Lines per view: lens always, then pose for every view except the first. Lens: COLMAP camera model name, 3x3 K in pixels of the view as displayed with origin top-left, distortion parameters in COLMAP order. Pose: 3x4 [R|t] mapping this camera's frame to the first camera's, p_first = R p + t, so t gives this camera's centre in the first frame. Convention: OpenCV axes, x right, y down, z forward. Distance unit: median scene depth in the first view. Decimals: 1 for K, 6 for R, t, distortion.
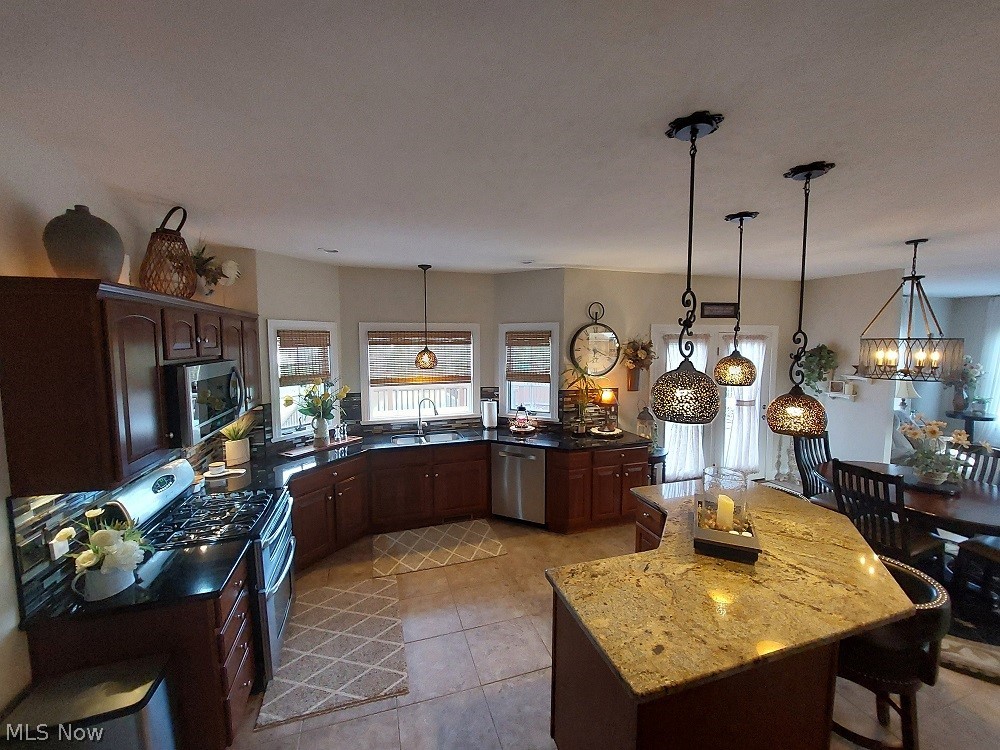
lens RADIAL K [[402.6, 0, 503.1], [0, 402.6, 373.2], [0, 0, 1]] dist [-0.010704, -0.000529]
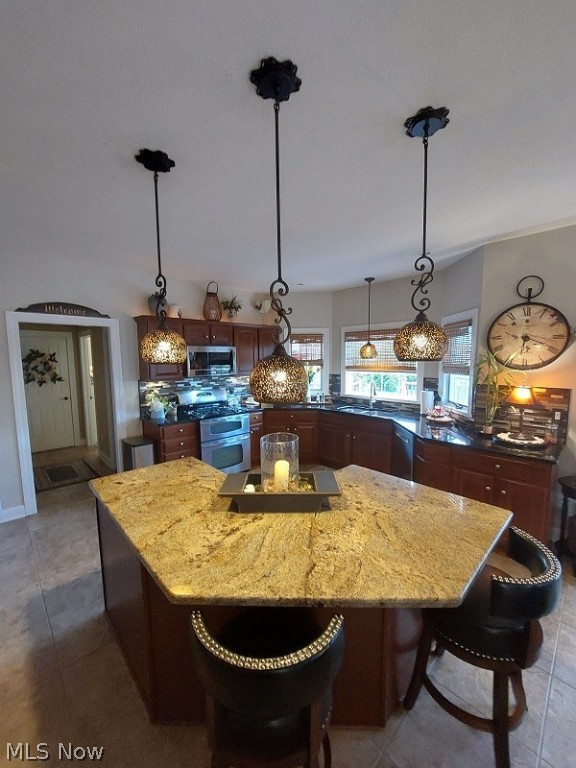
lens RADIAL K [[309.2, 0, 291.9], [0, 309.2, 386.7], [0, 0, 1]] dist [-0.010704, -0.000529]
pose [[0.439908, 0.084565, -0.894053, 0.602009], [-0.067179, 0.995866, 0.061141, 0.035674], [0.895527, 0.033165, 0.443770, 0.330092]]
